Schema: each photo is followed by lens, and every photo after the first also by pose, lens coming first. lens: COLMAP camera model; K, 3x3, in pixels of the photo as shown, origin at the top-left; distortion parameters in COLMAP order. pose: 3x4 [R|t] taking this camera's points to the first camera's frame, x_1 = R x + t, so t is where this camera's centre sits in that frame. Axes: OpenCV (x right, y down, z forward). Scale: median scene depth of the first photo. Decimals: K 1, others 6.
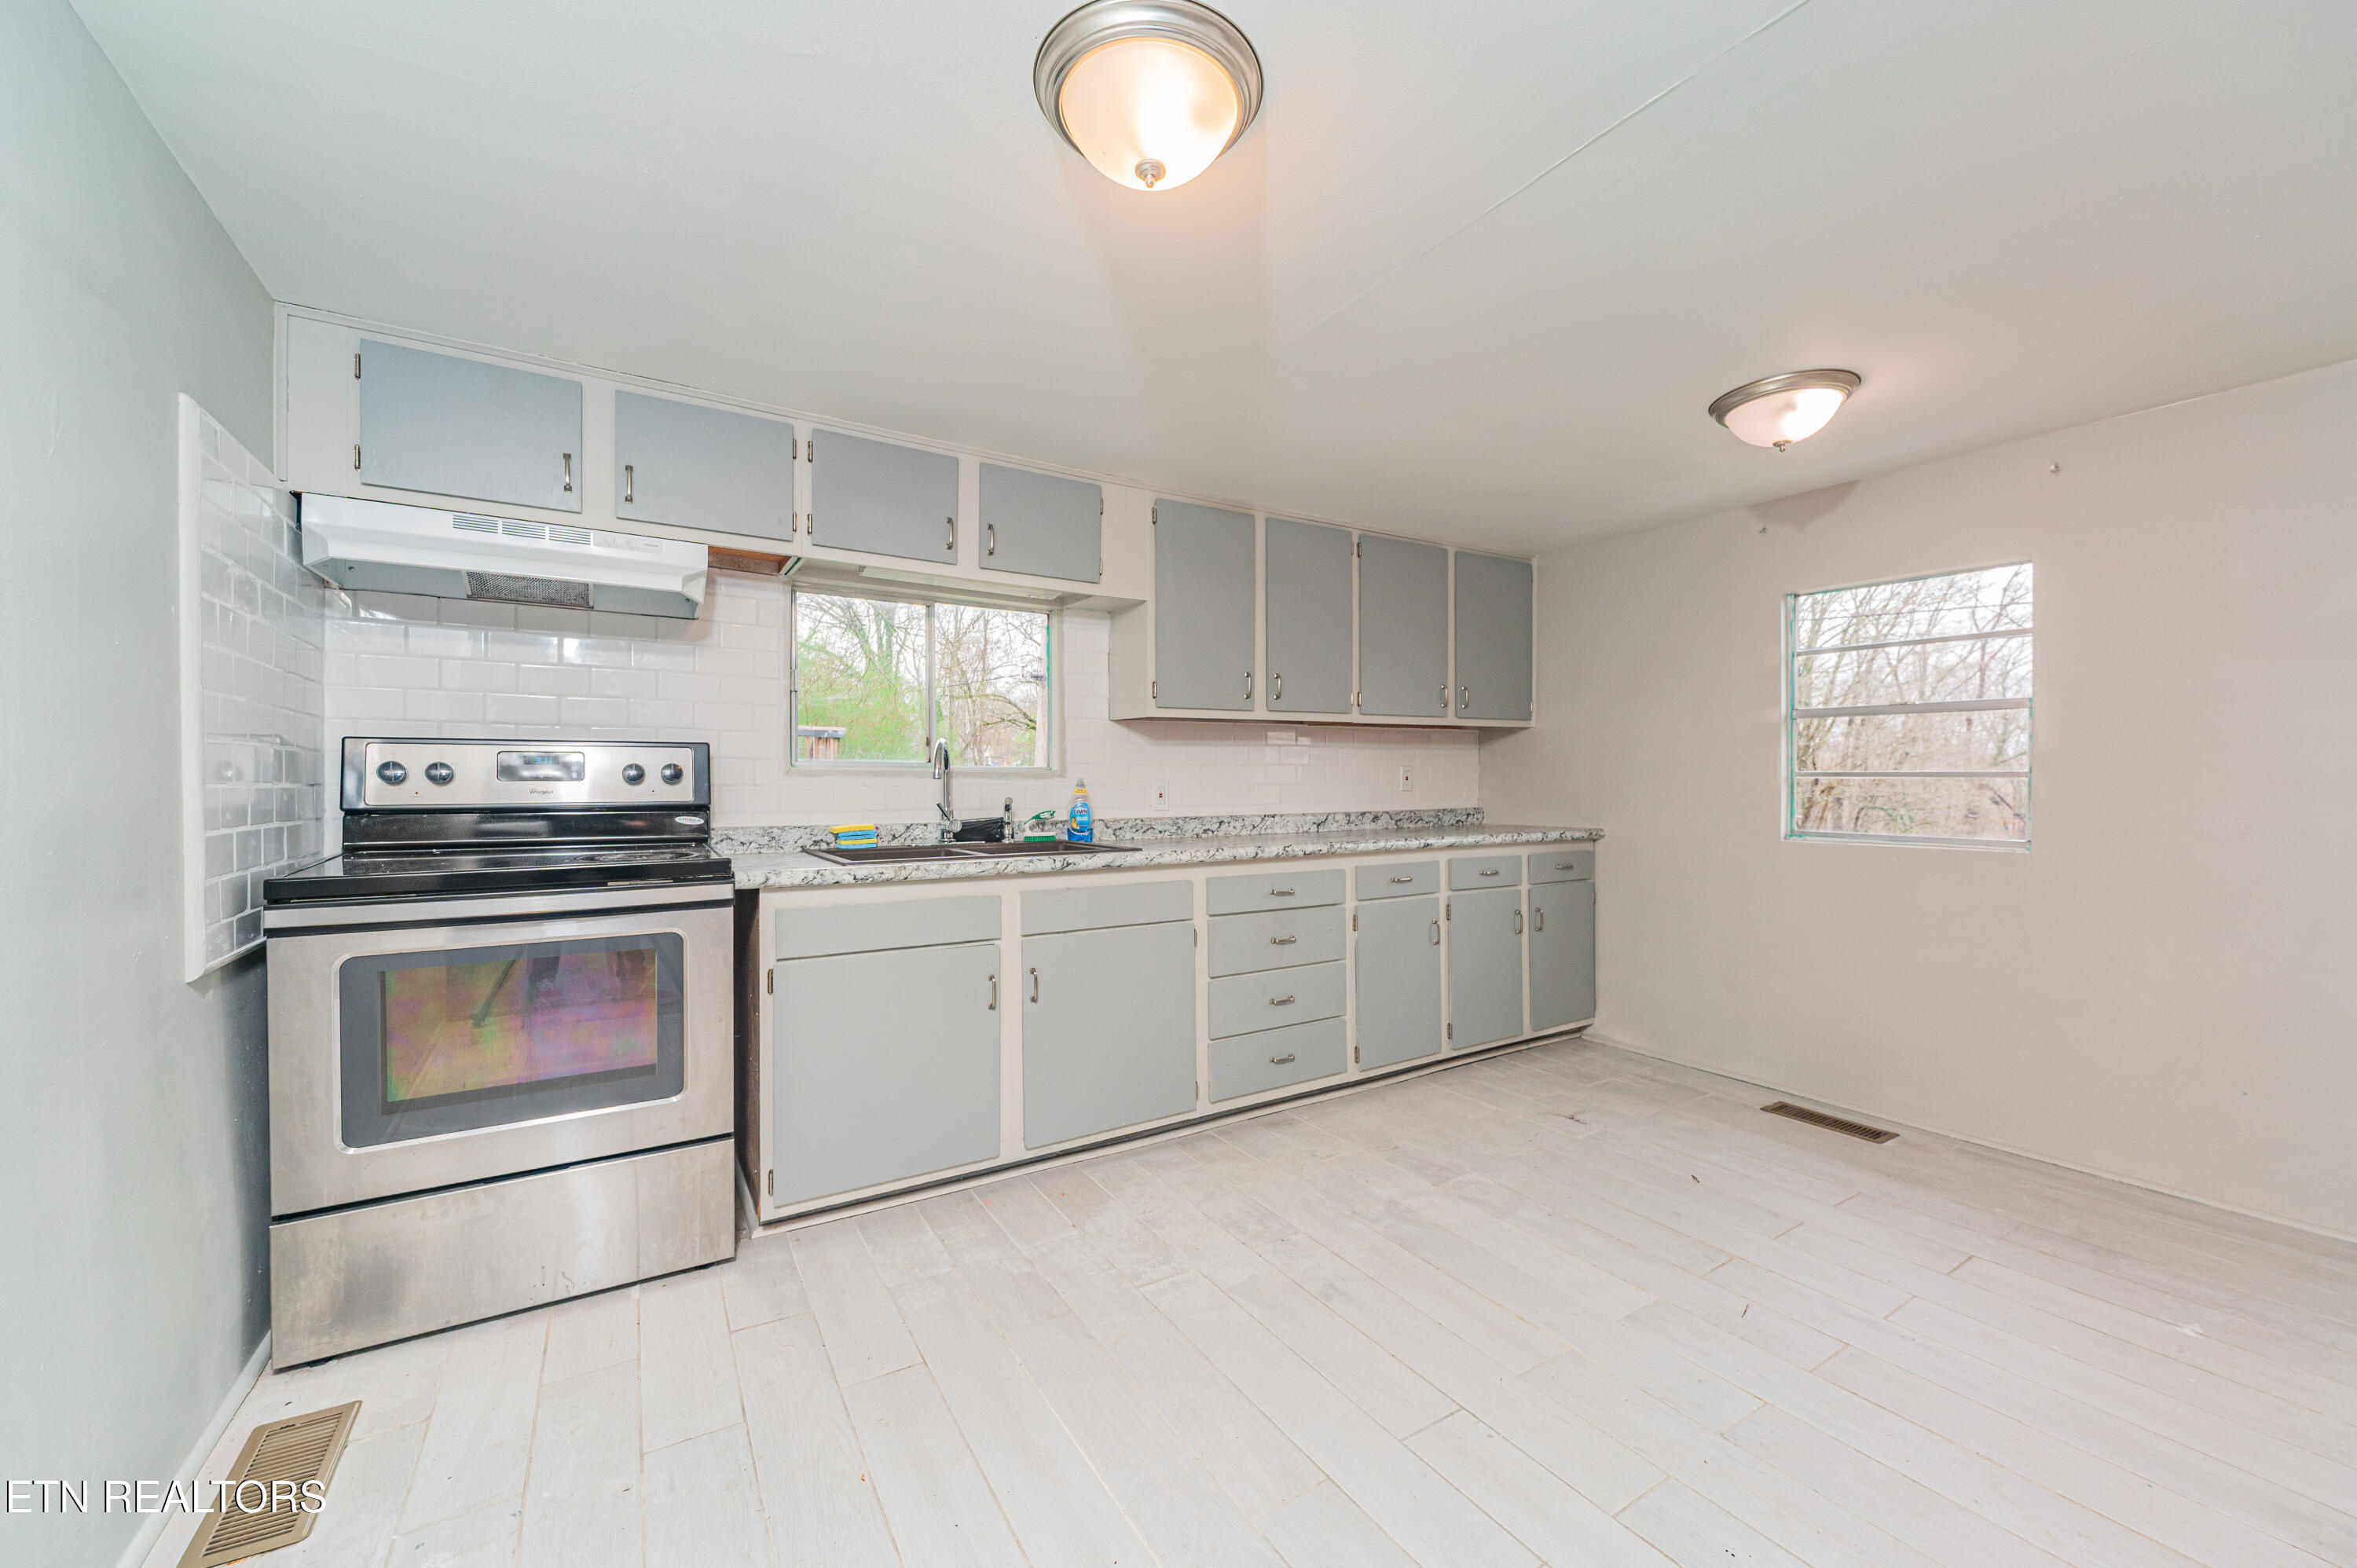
lens RADIAL K [[911.1, 0, 1178.5], [0, 911.1, 784.0], [0, 0, 1]] dist [0.000239, -0.000093]
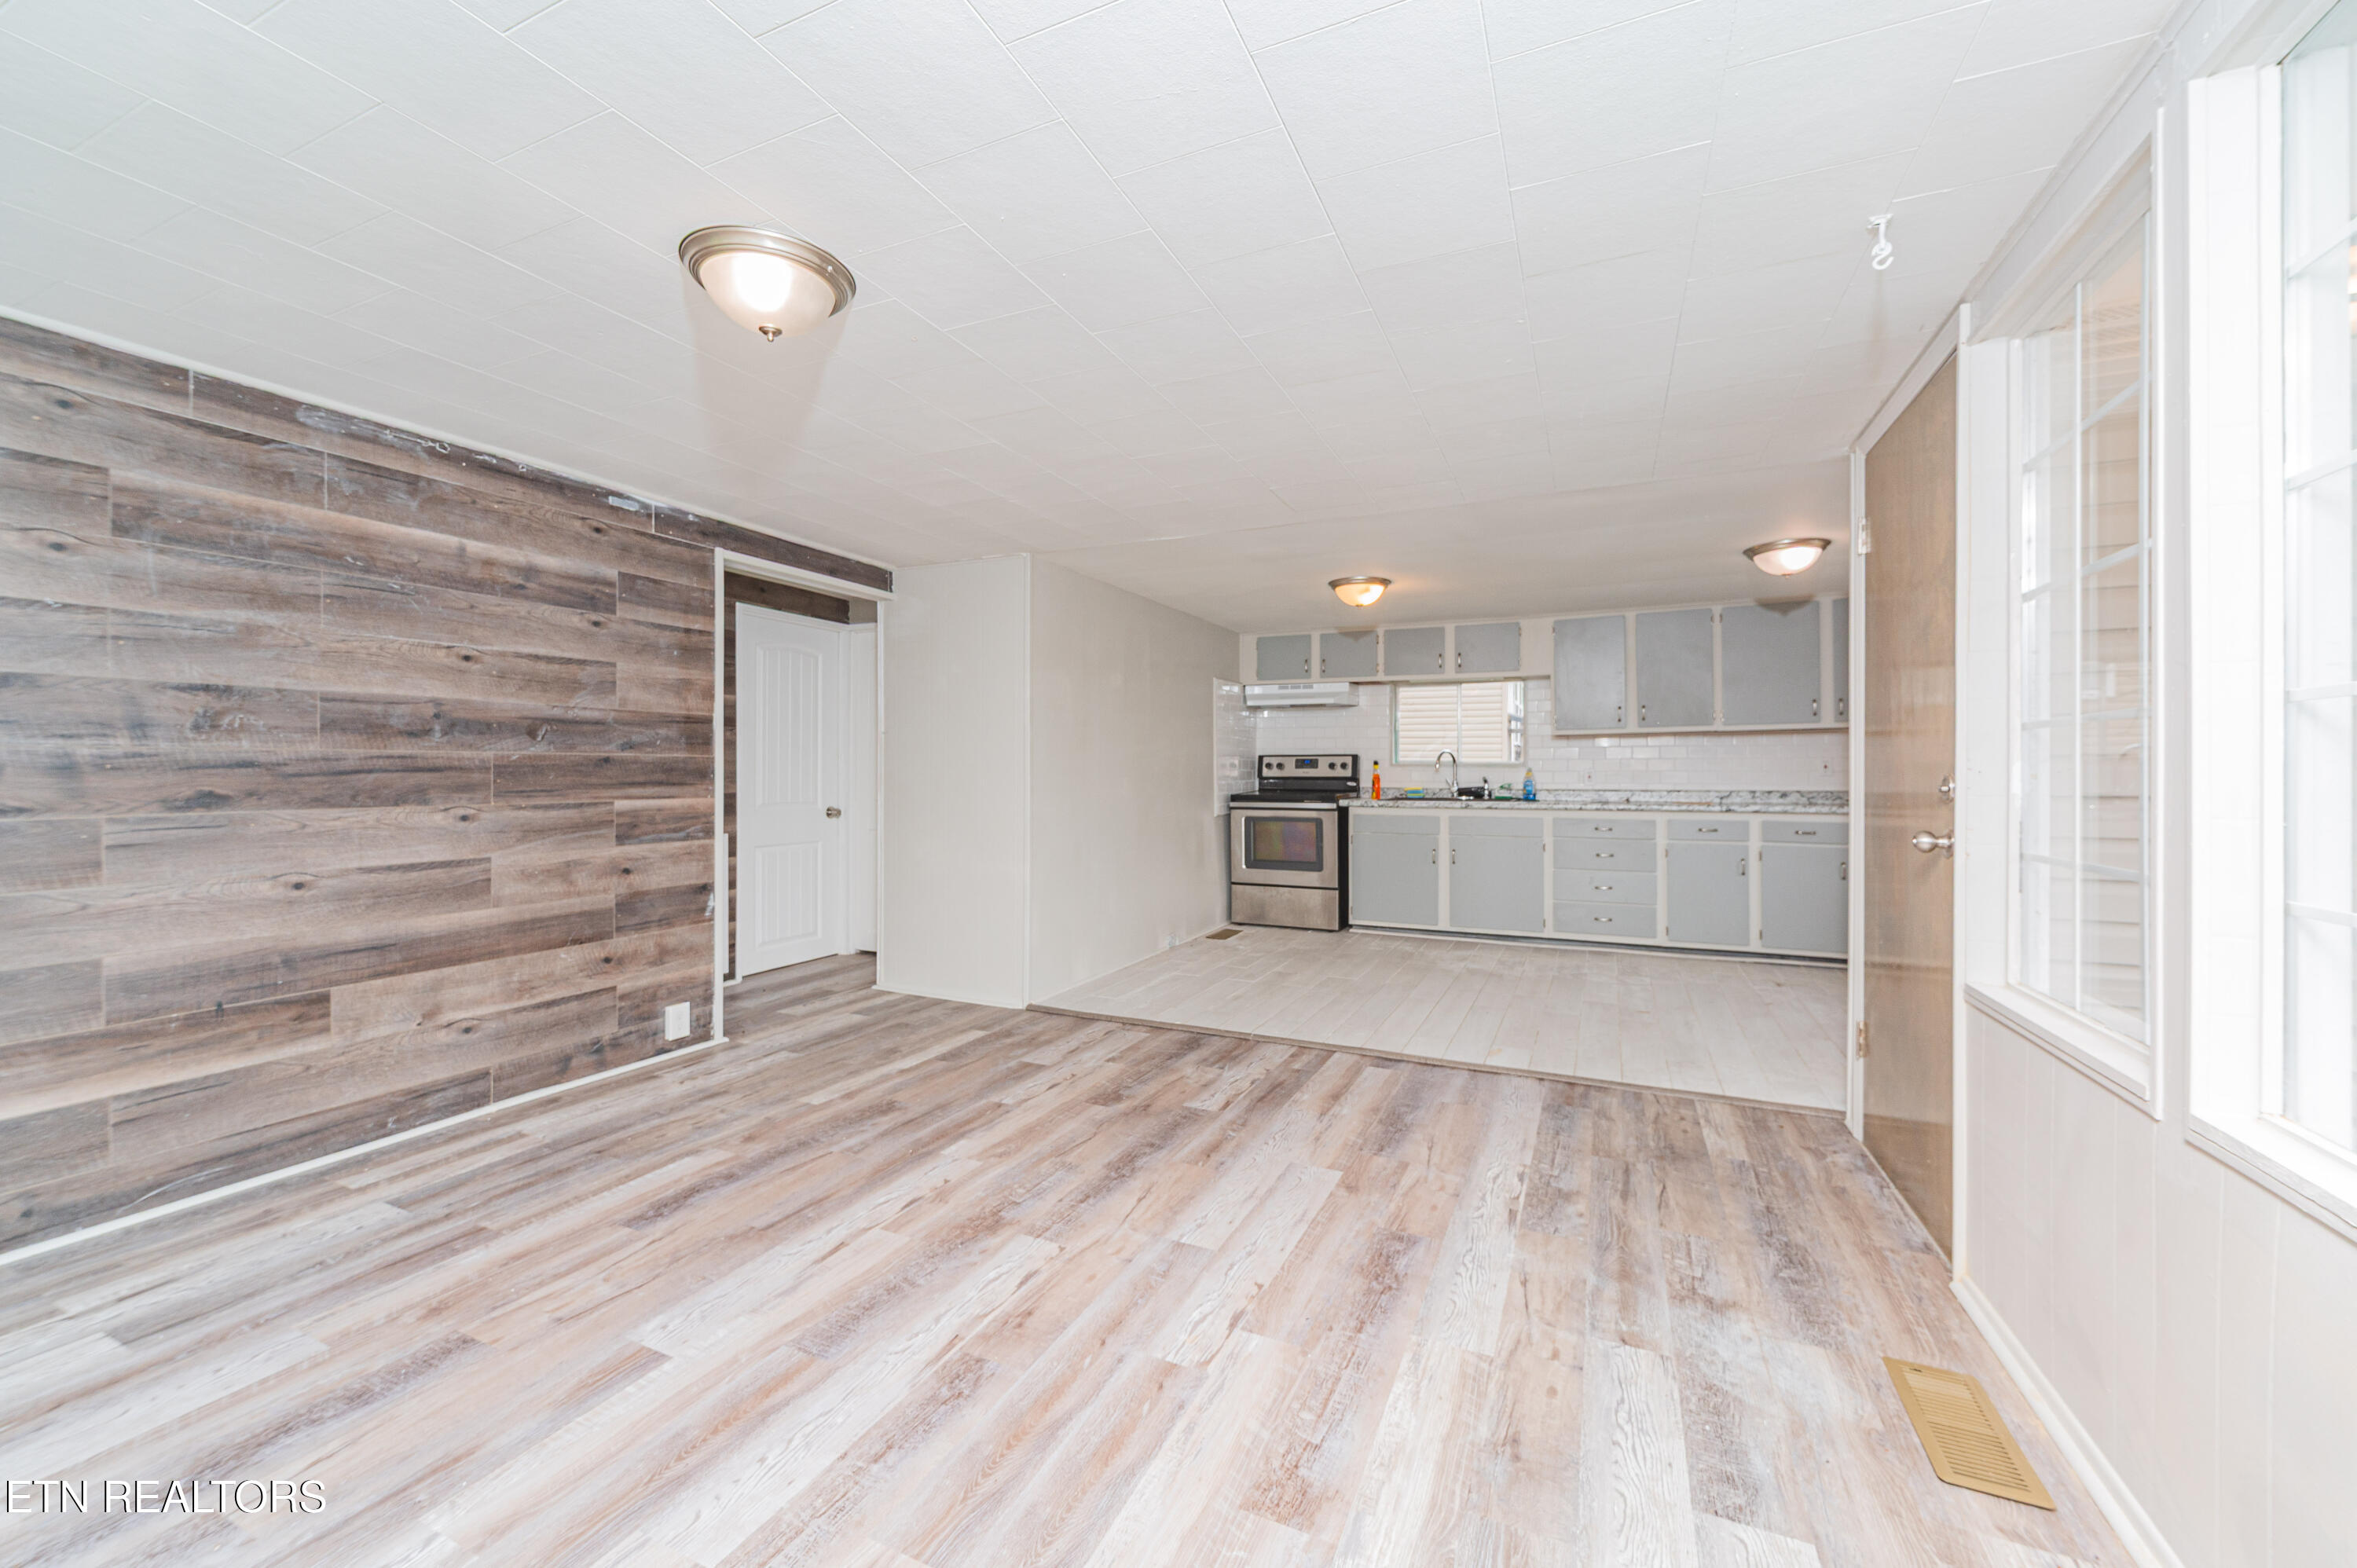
lens RADIAL K [[912.9, 0, 1184.2], [0, 912.9, 769.3], [0, 0, 1]] dist [0.001474, -0.000215]
pose [[0.551101, 0.000679, -0.834438, 1.185961], [-0.003969, 0.999990, -0.001807, 0.005412], [0.834429, 0.004308, 0.551098, -0.724936]]
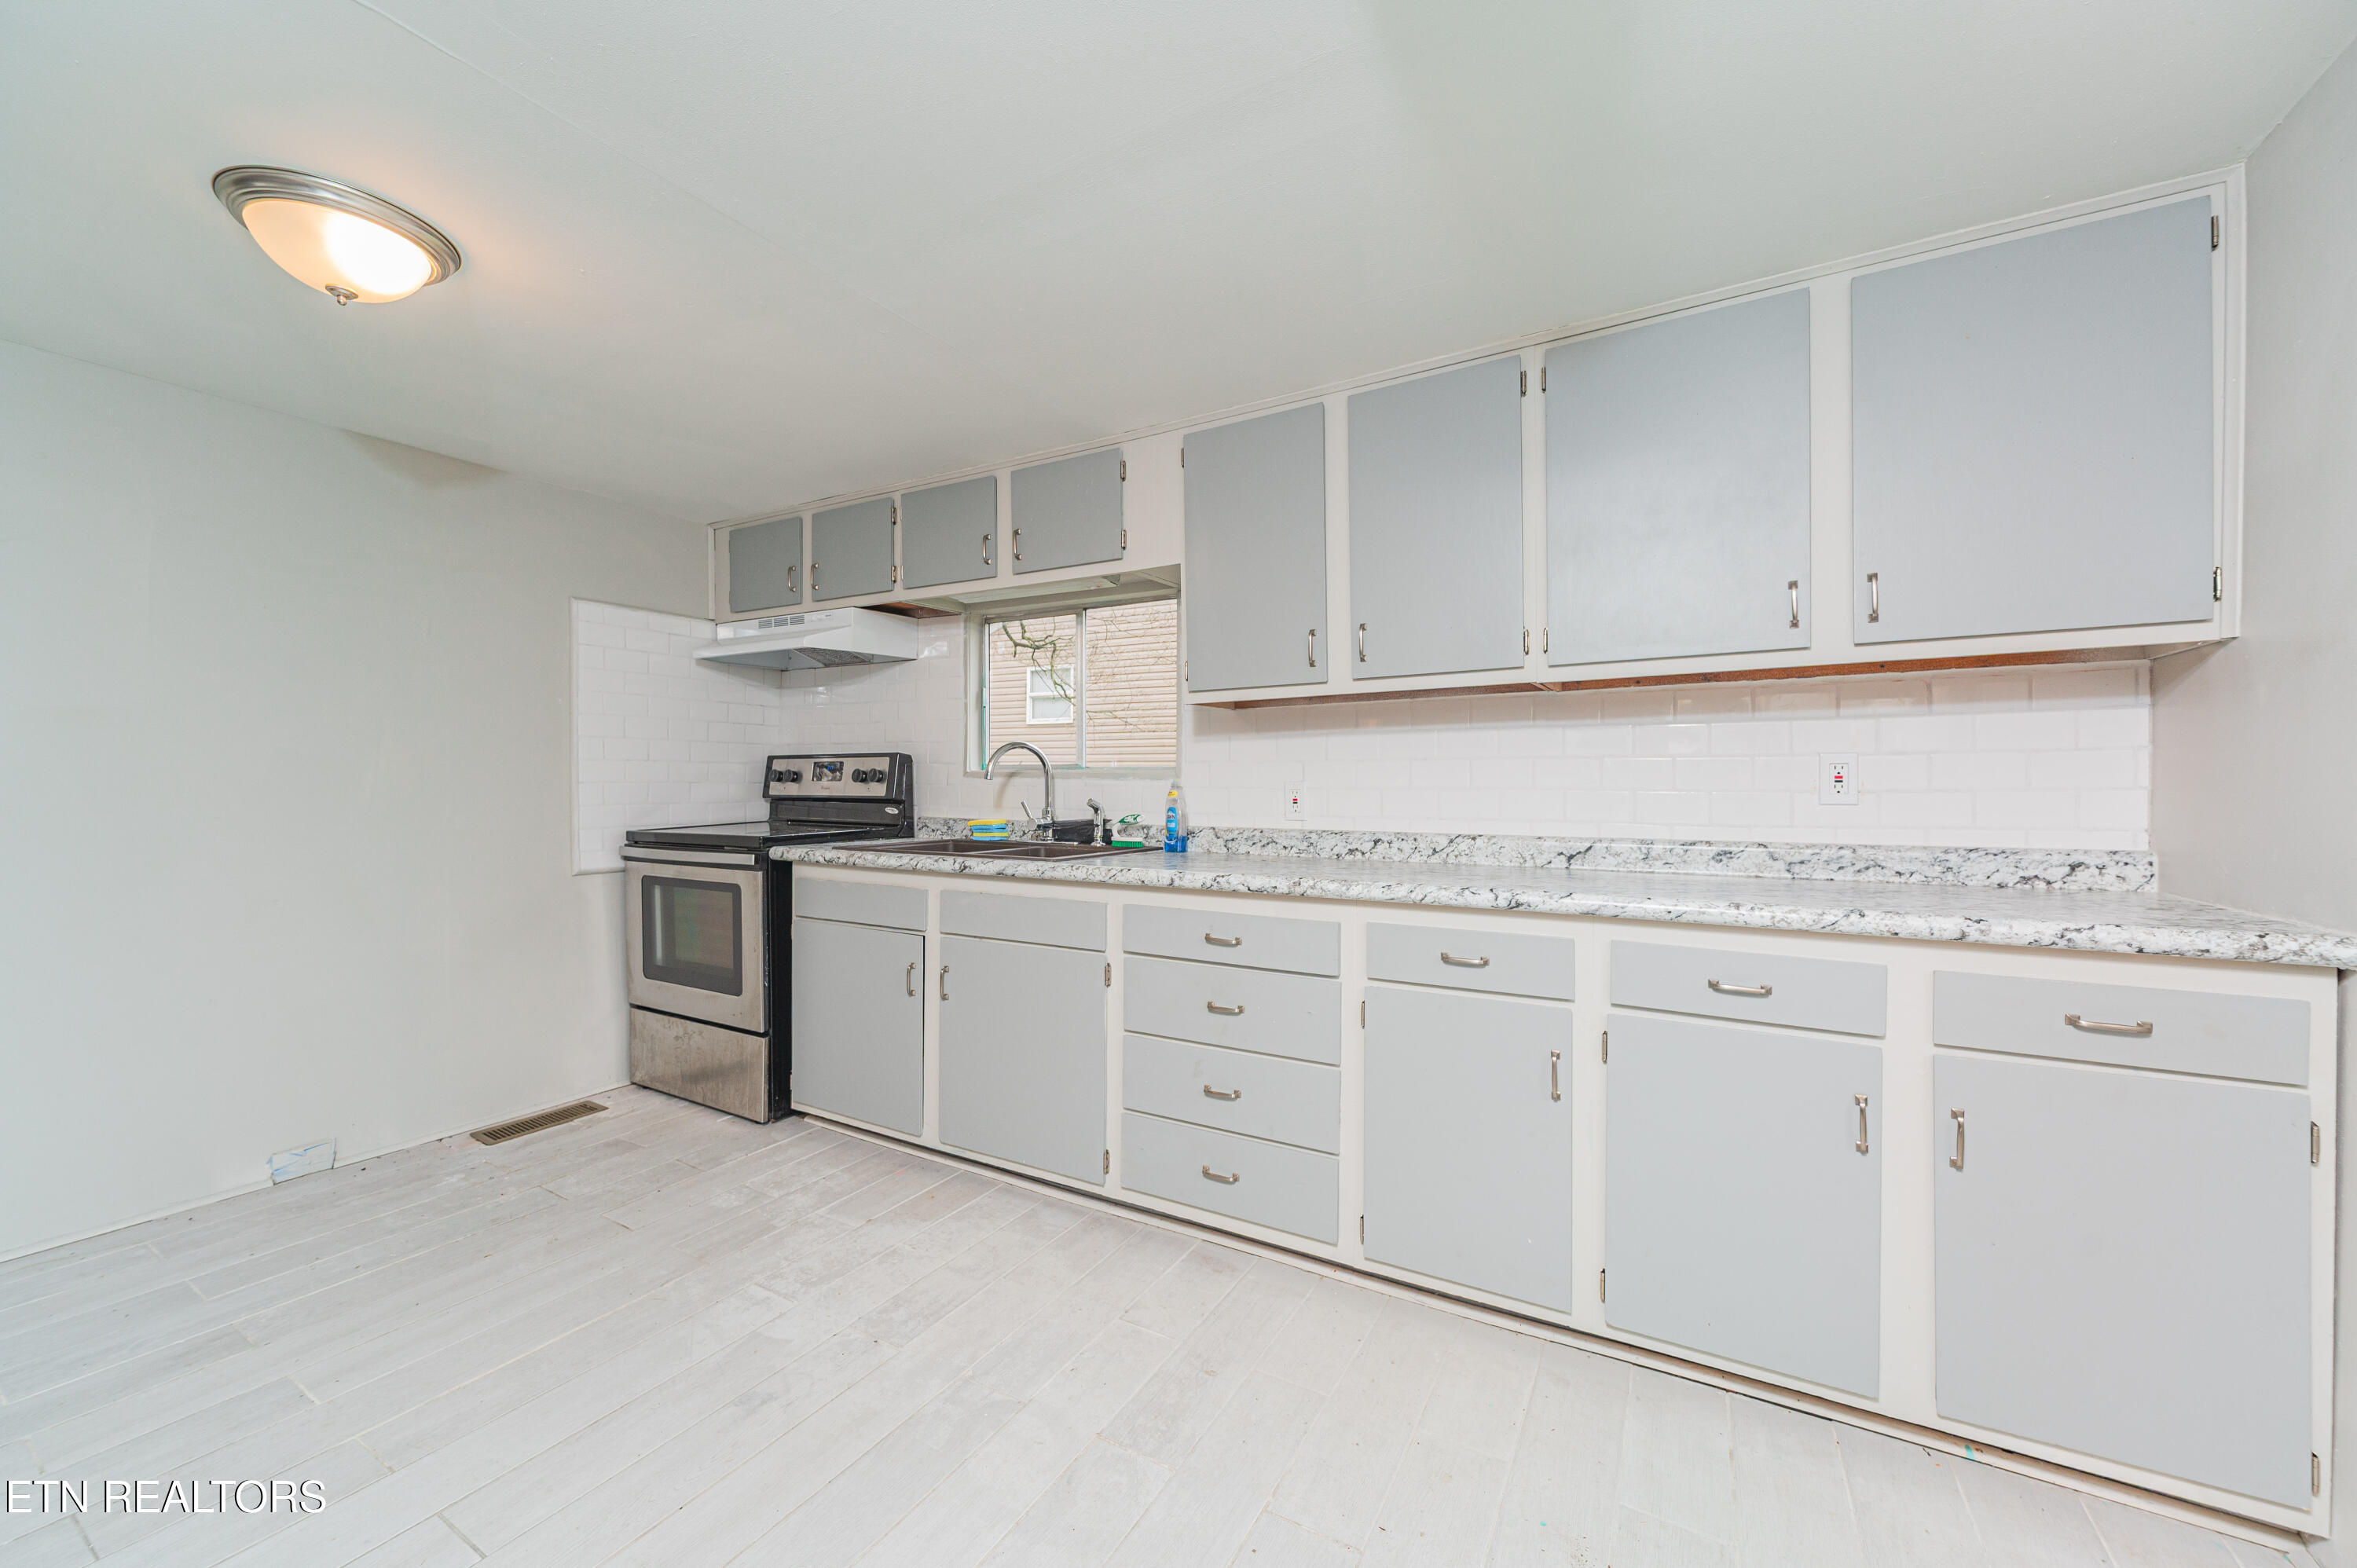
lens RADIAL K [[897.2, 0, 1176.8], [0, 897.2, 788.9], [0, 0, 1]] dist [0.000374, -0.000104]
pose [[0.465235, 0.008479, -0.885147, 0.712915], [-0.006410, 0.999960, 0.006210, -0.002503], [0.885164, 0.002784, 0.465271, 0.645429]]
